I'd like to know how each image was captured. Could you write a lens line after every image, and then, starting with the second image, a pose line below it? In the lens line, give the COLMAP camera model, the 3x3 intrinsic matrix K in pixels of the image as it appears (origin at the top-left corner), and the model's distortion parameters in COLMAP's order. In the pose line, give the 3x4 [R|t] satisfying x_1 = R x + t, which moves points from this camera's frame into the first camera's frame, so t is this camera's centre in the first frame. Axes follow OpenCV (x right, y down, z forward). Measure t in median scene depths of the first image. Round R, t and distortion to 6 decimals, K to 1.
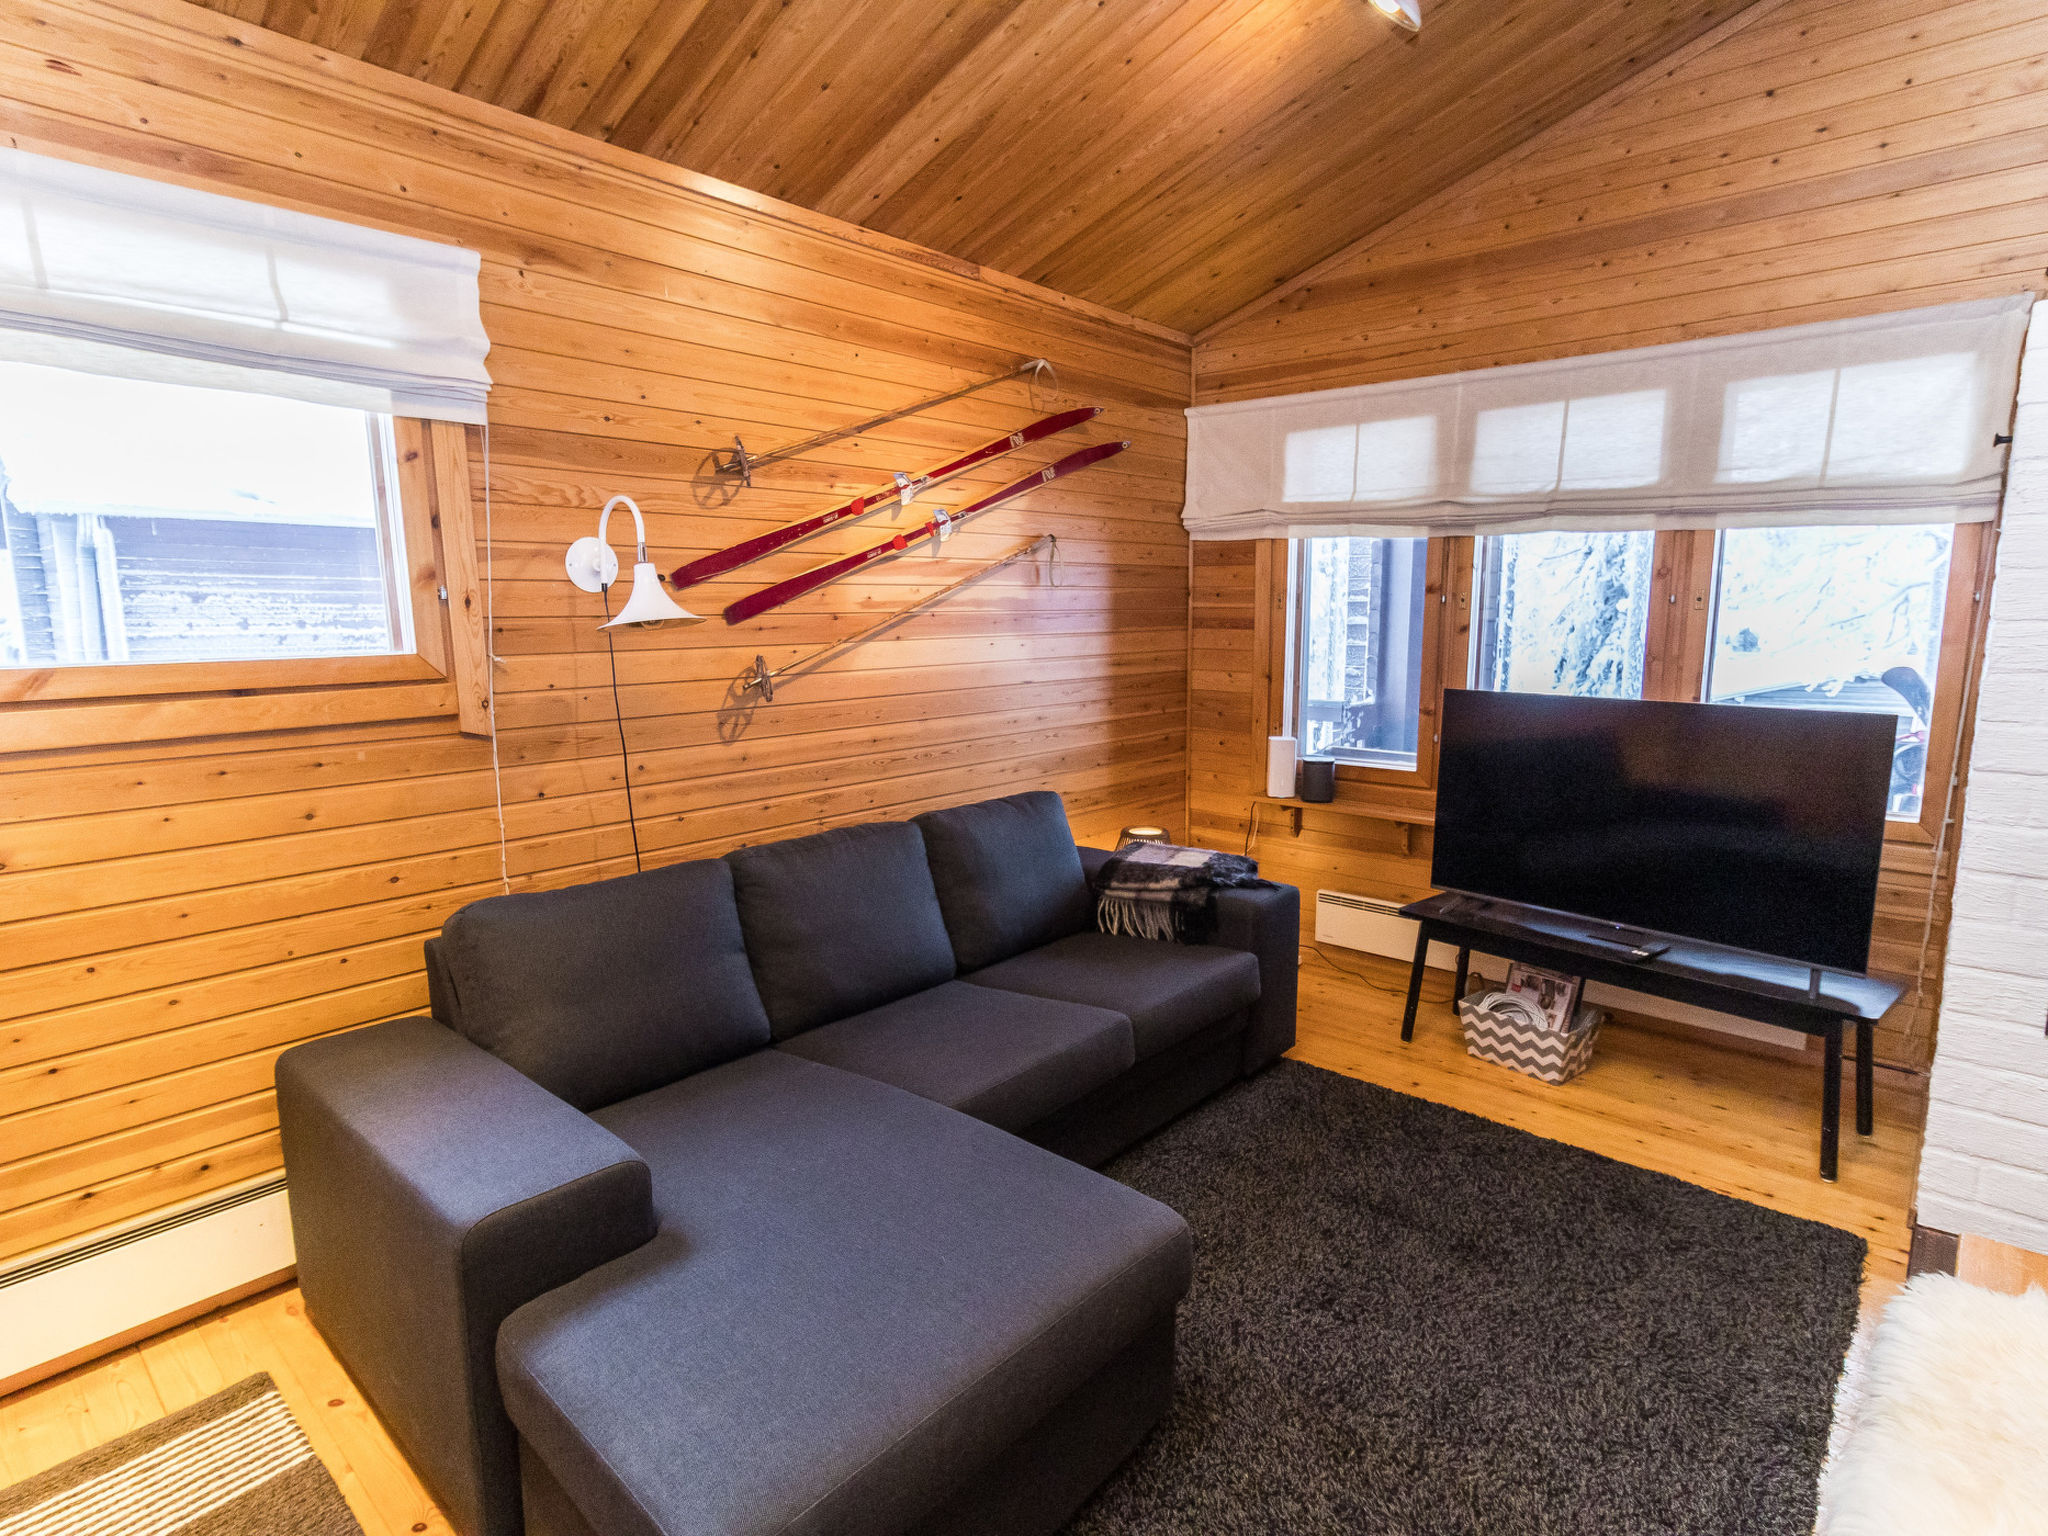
lens RADIAL K [[1061.6, 0, 1012.0], [0, 1061.6, 769.5], [0, 0, 1]] dist [0.001987, 0.000243]
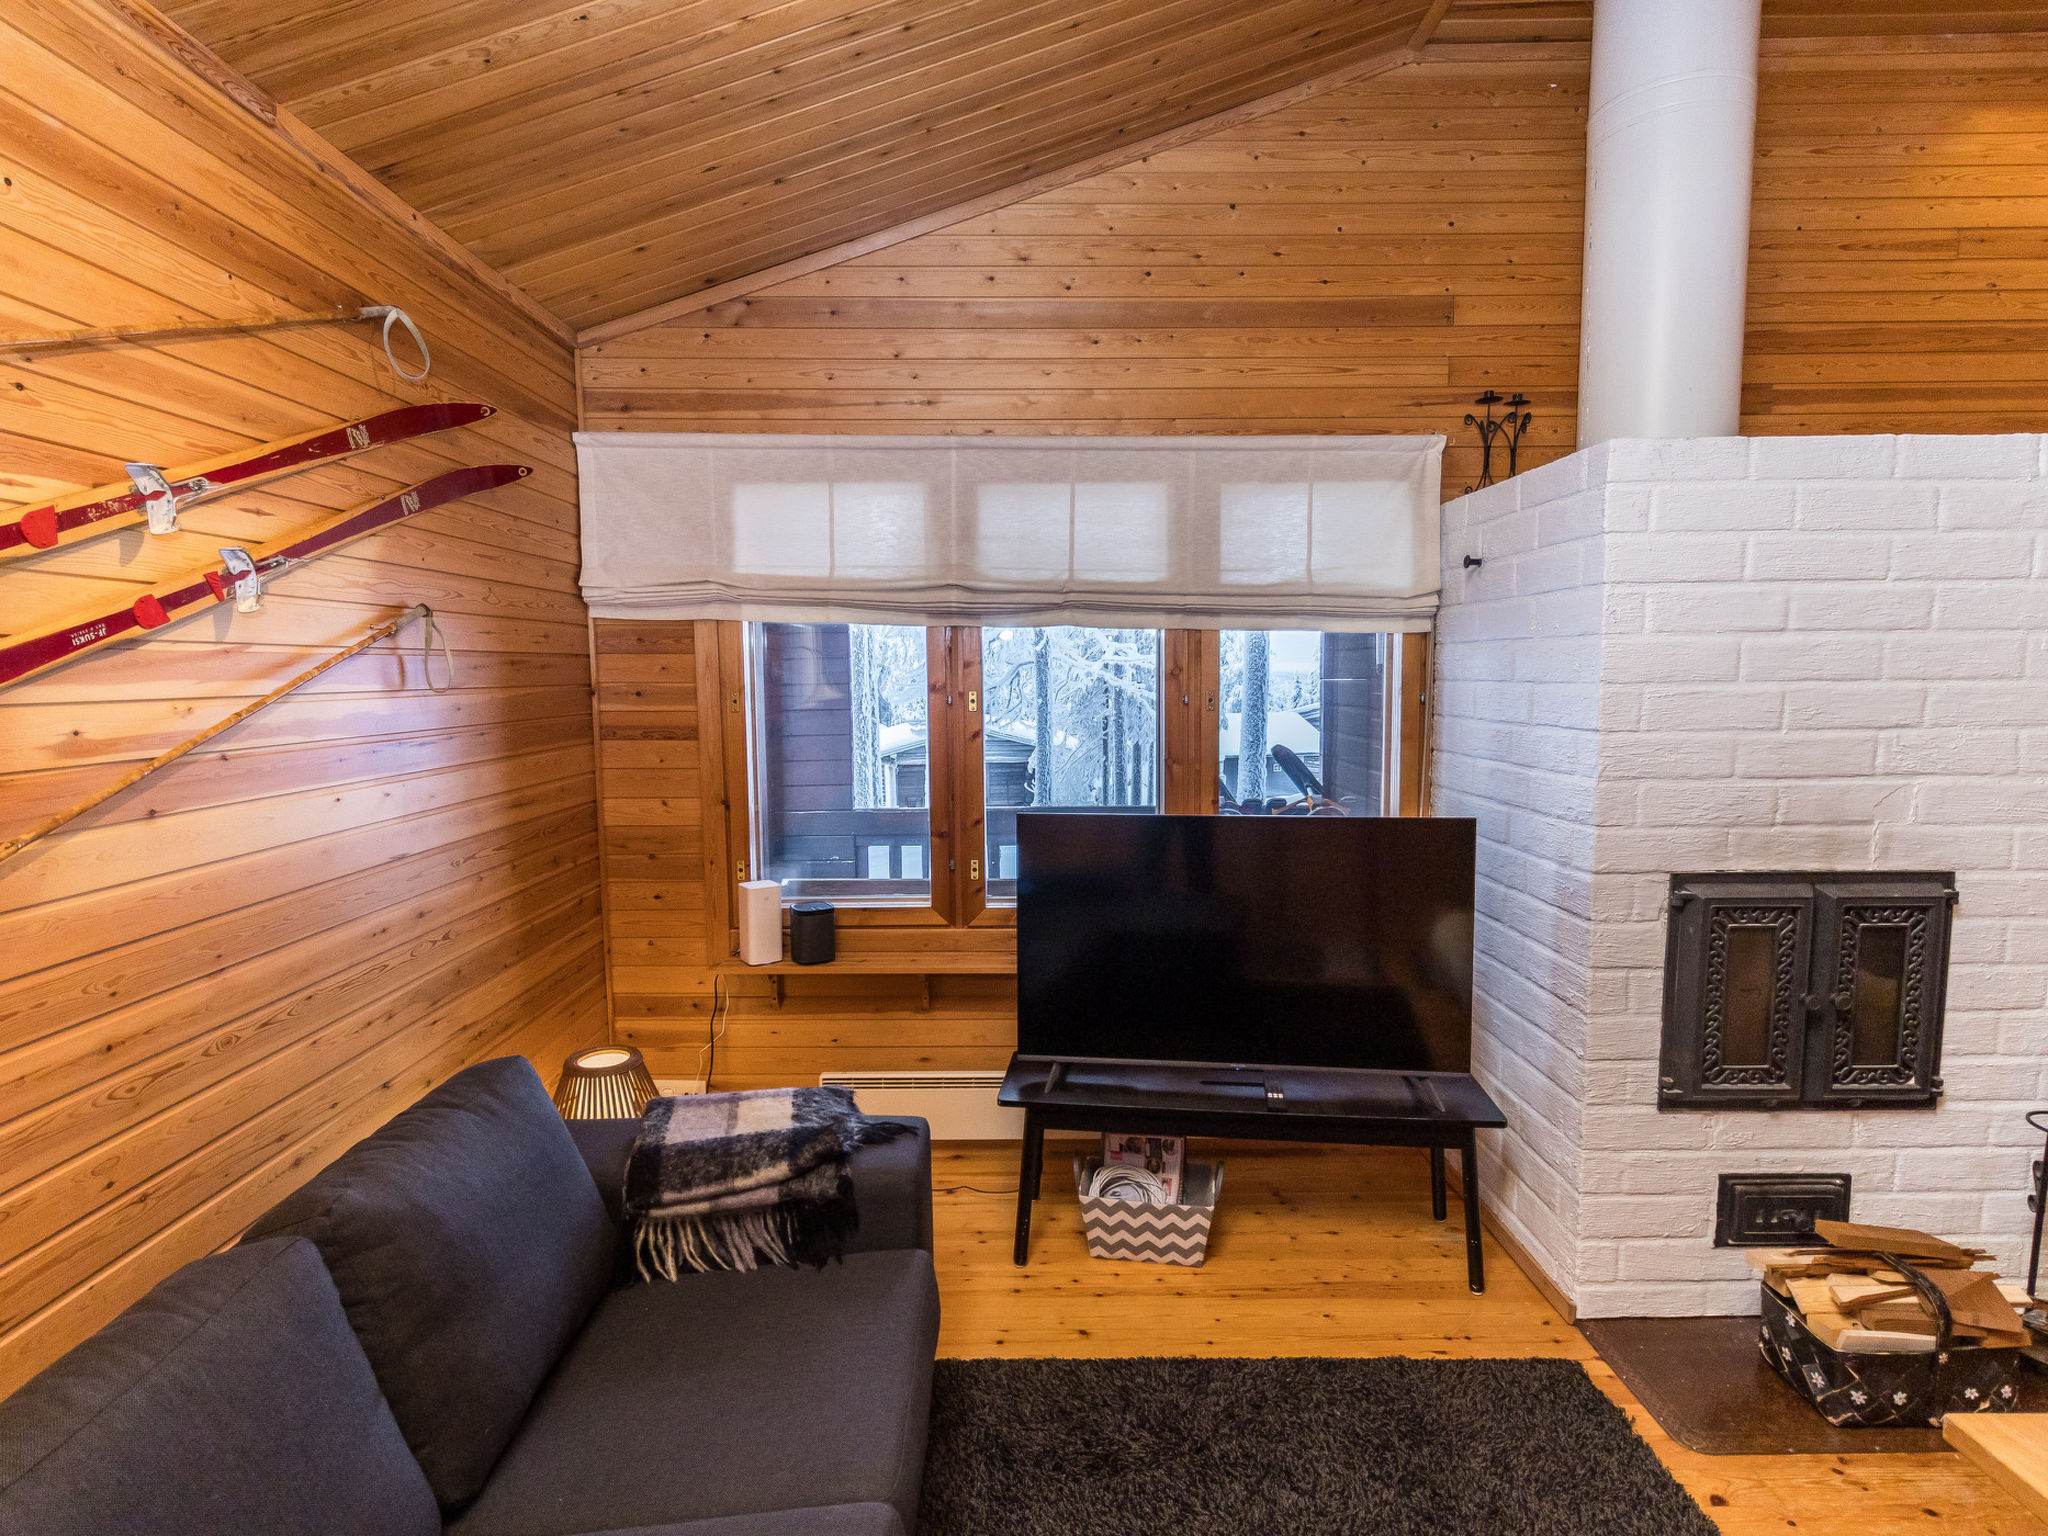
lens RADIAL K [[1061.6, 0, 1012.0], [0, 1061.6, 769.5], [0, 0, 1]] dist [0.001987, 0.000243]
pose [[0.737884, -0.063232, 0.671959, -0.138947], [0.107283, 0.993932, -0.024278, -0.089831], [-0.666346, 0.090004, 0.740191, 0.393598]]
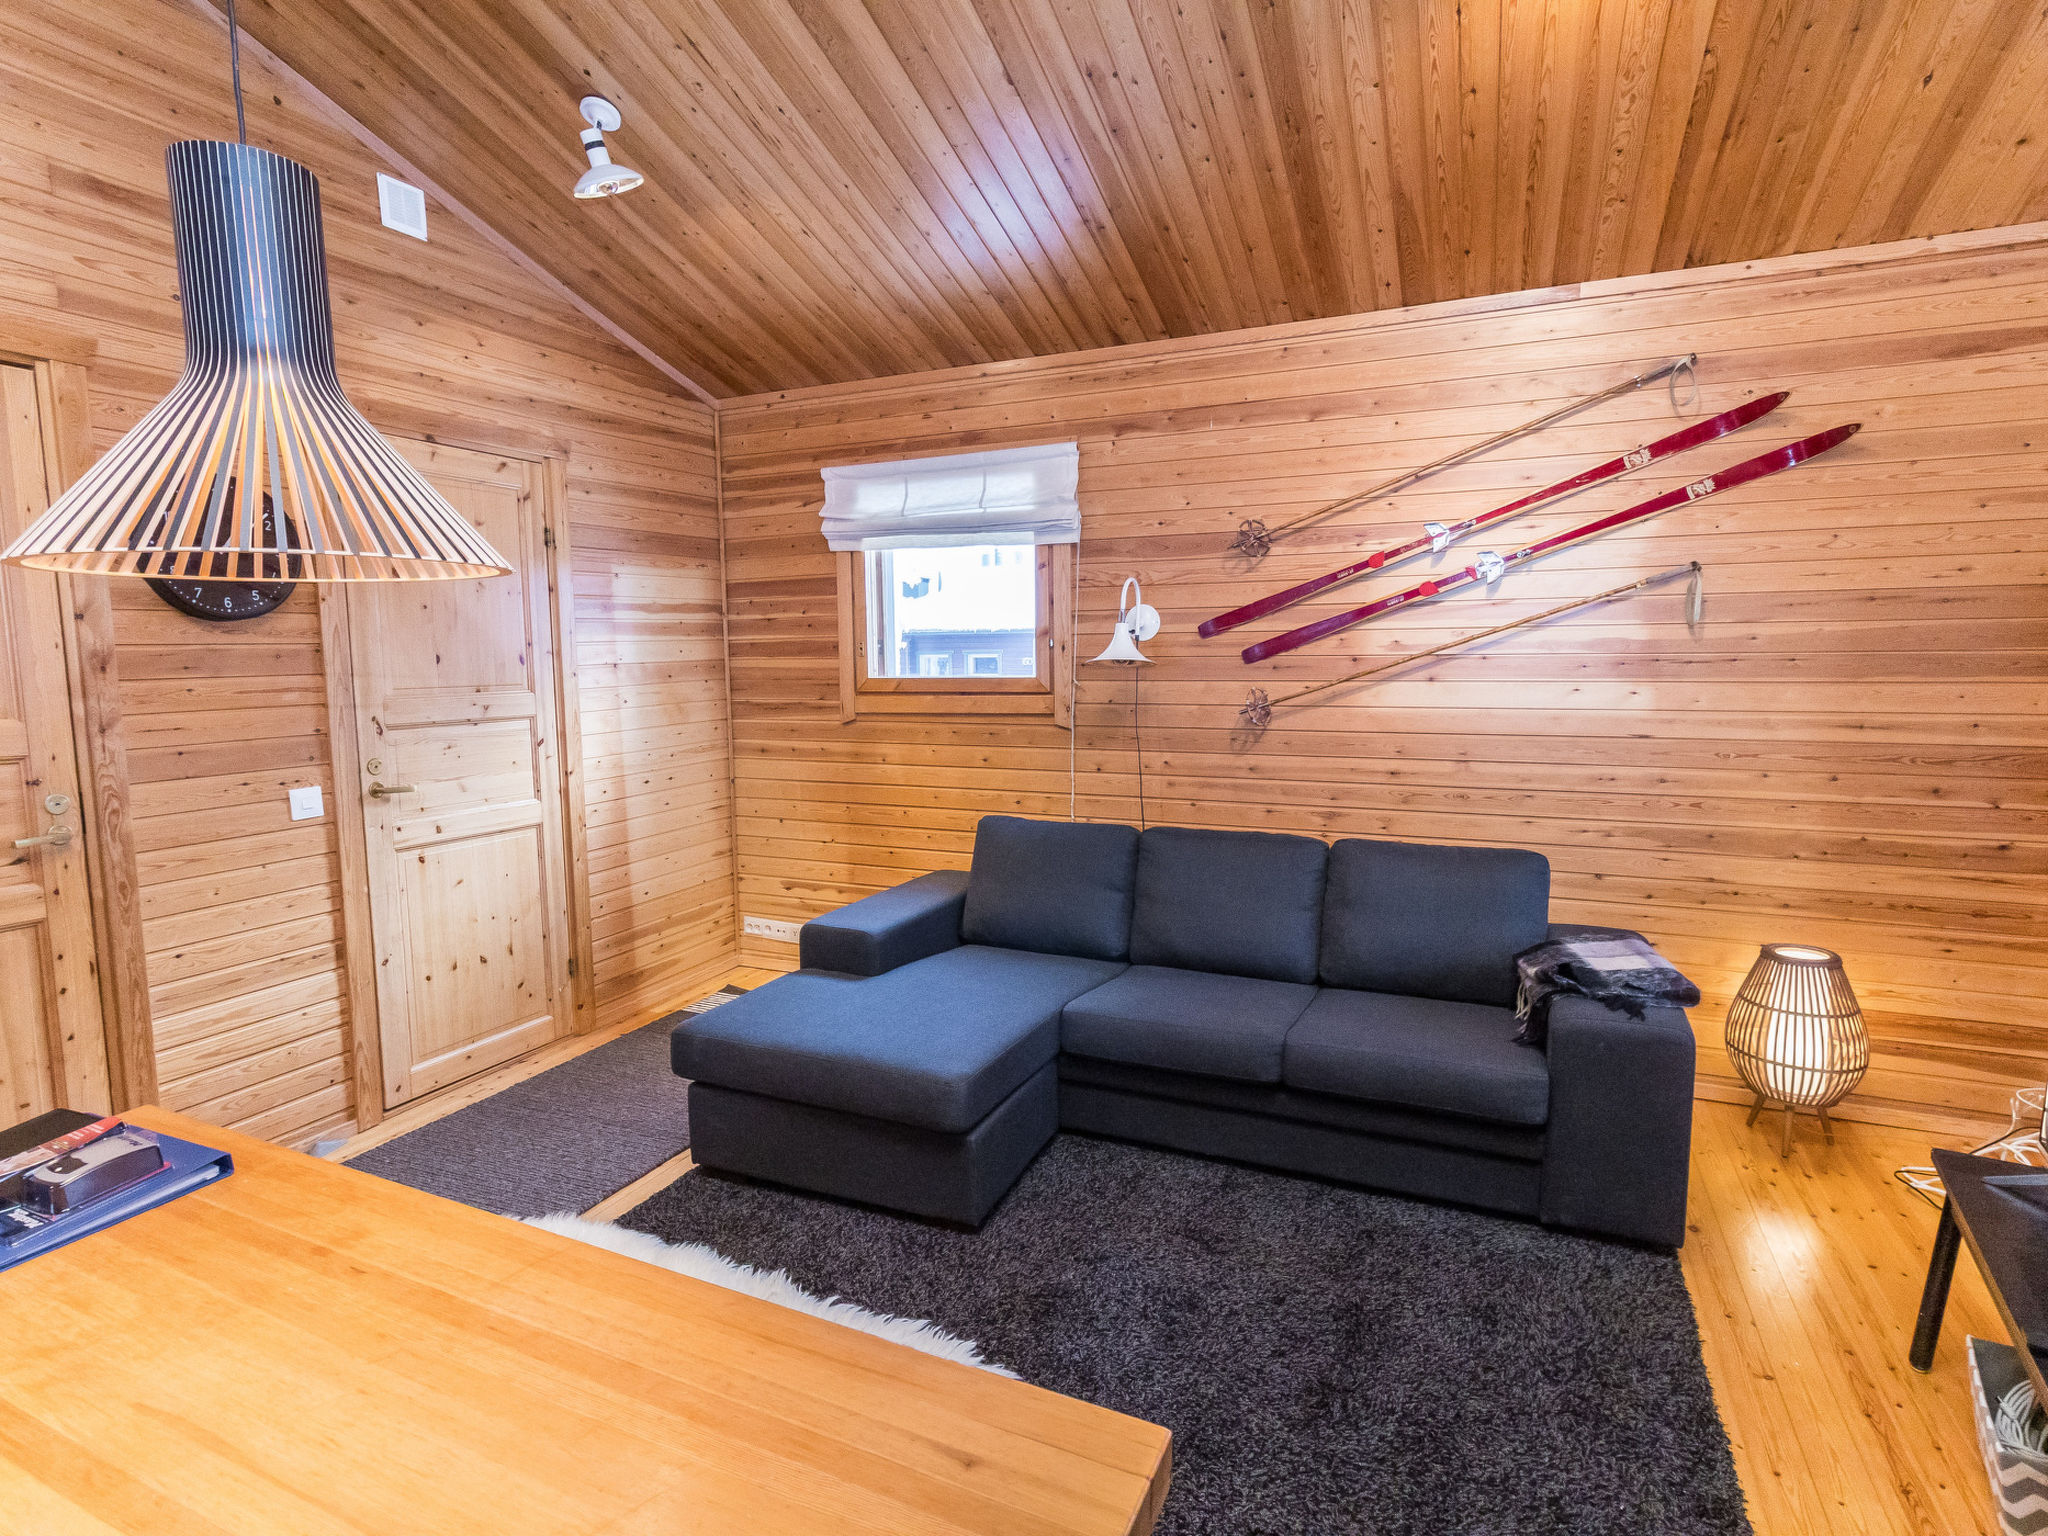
lens RADIAL K [[1061.6, 0, 1012.0], [0, 1061.6, 769.5], [0, 0, 1]] dist [0.001987, 0.000243]
pose [[0.302806, 0.108722, -0.946831, 0.754338], [-0.140241, 0.987740, 0.068569, -0.049367], [0.942678, 0.112021, 0.314340, 0.289495]]
